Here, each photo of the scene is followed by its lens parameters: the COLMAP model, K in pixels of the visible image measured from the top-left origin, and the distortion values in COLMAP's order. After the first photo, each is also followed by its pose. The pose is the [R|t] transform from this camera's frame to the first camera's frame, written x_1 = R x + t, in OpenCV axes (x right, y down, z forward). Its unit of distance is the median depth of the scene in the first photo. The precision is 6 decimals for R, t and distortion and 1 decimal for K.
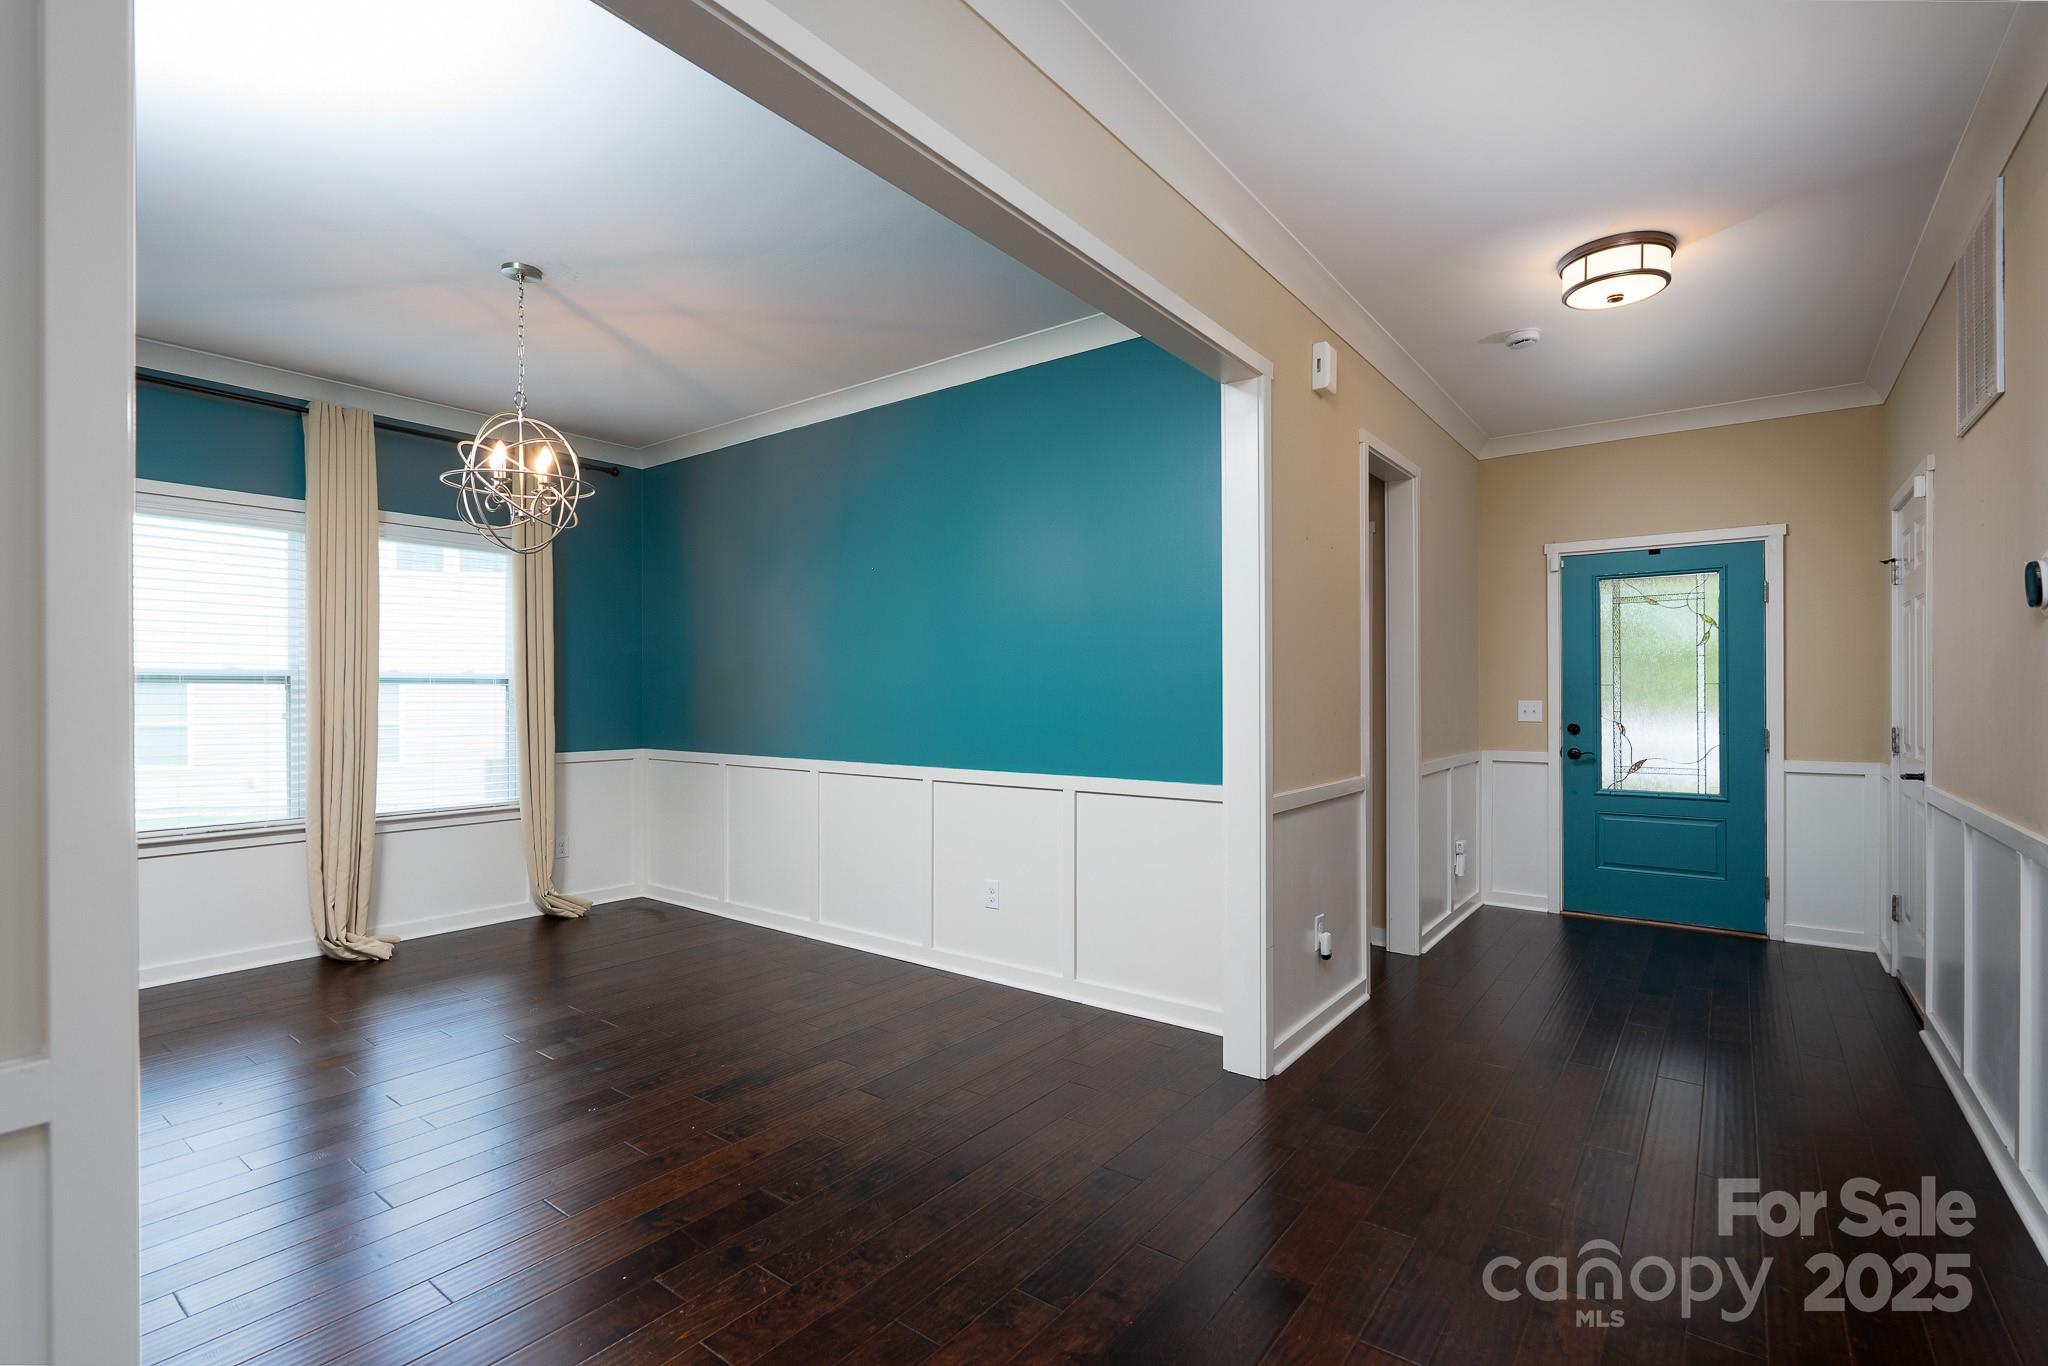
lens RADIAL K [[947.7, 0, 1010.8], [0, 947.7, 693.6], [0, 0, 1]] dist [-0.005477, 0.002763]
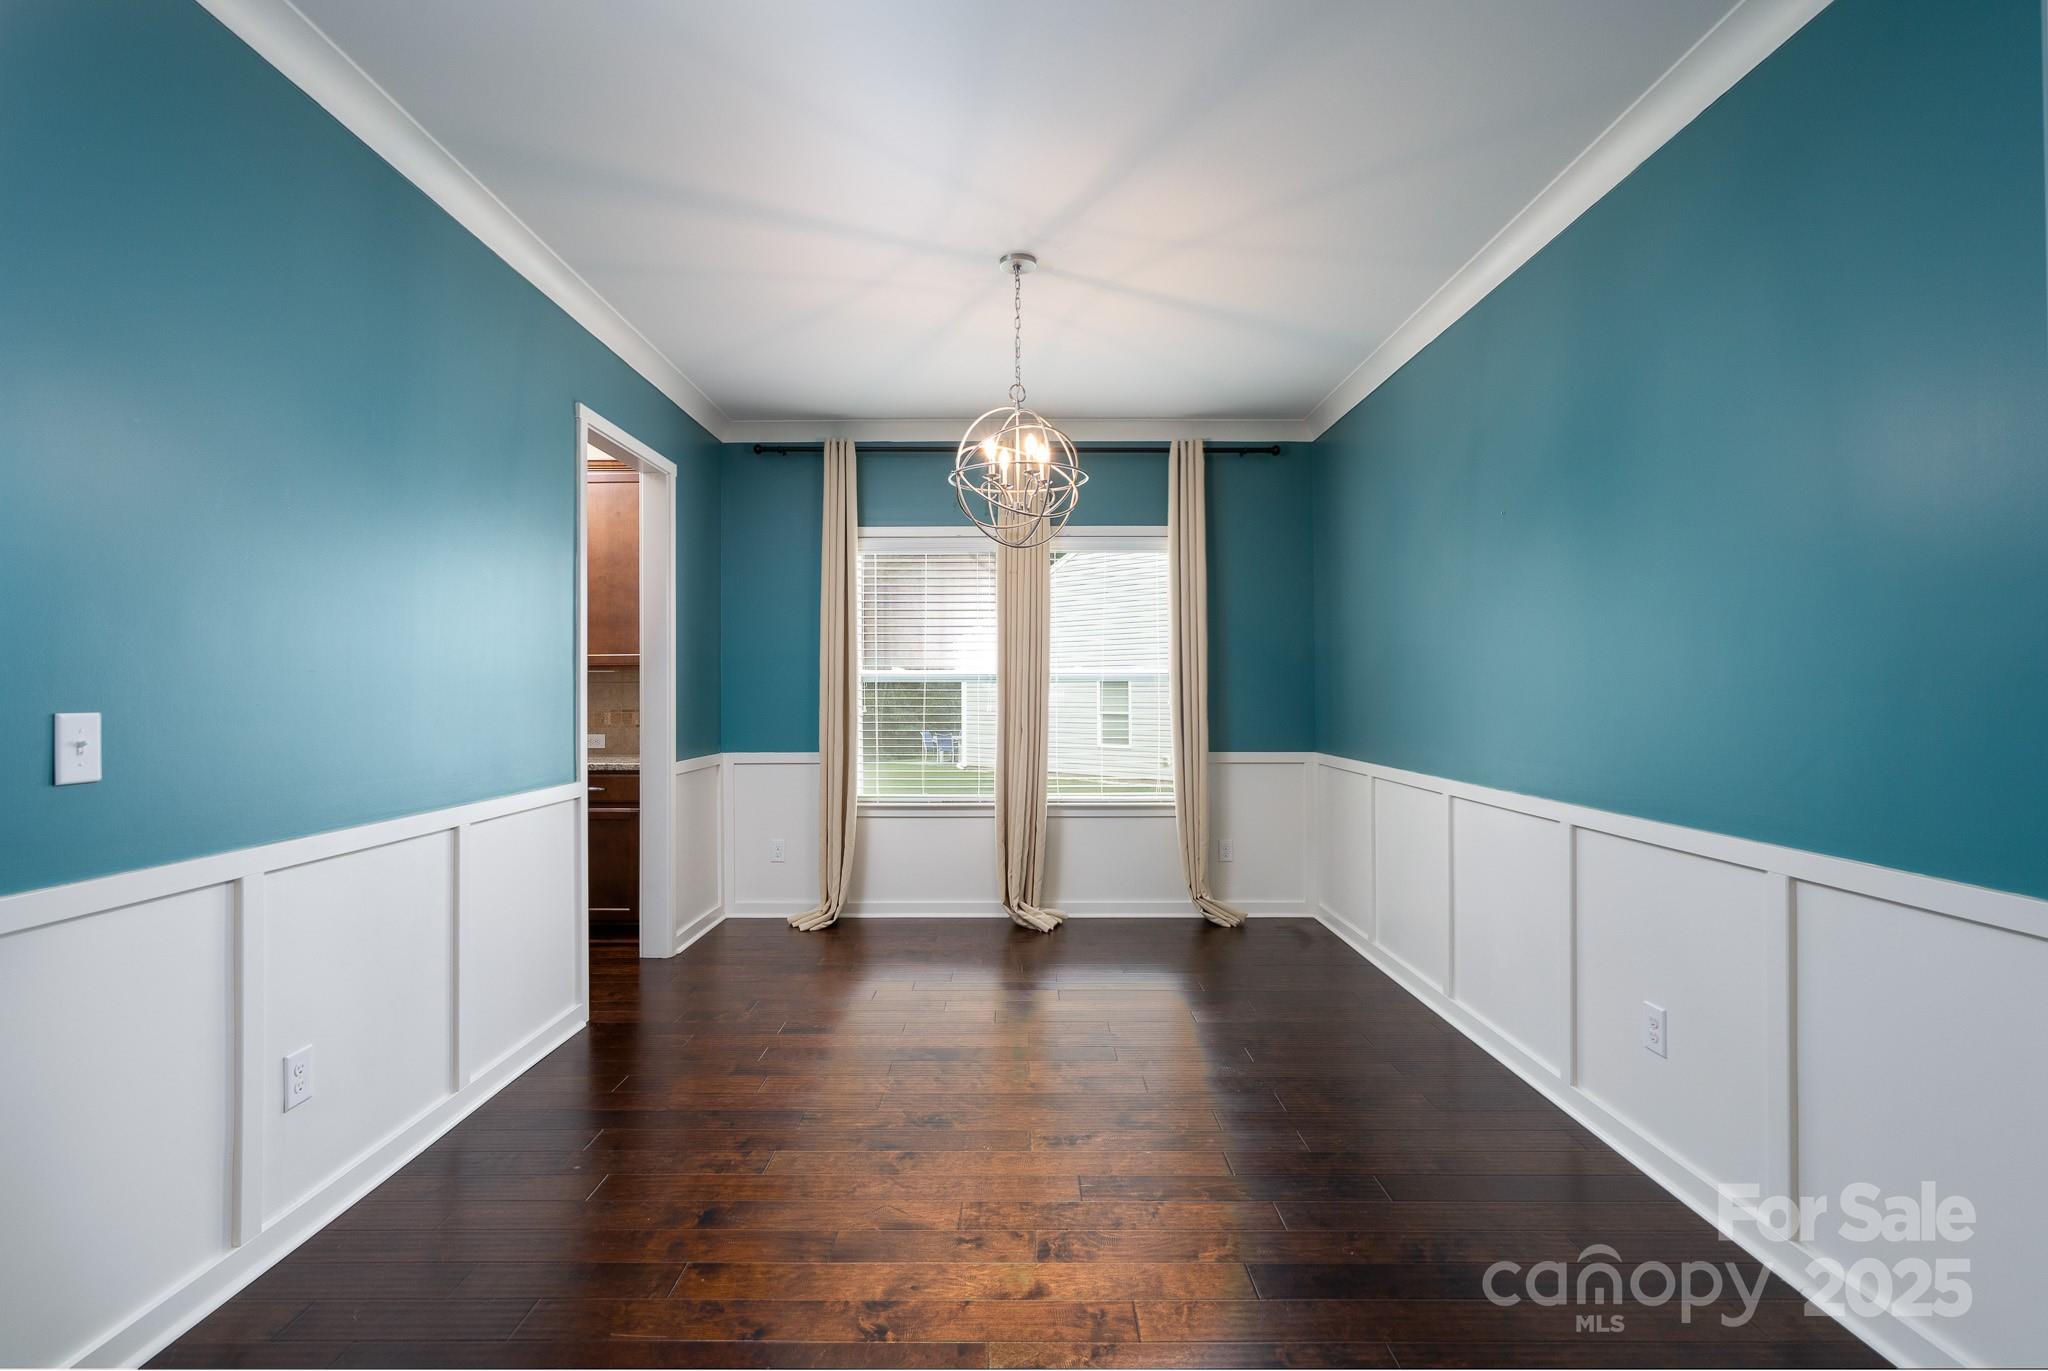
lens RADIAL K [[947.7, 0, 1023.1], [0, 947.7, 680.4], [0, 0, 1]] dist [-0.005477, 0.002763]
pose [[0.604207, -0.009059, -0.796776, 0.178062], [0.004231, 0.999958, -0.008161, -0.003647], [0.796816, 0.001559, 0.604220, 0.268918]]
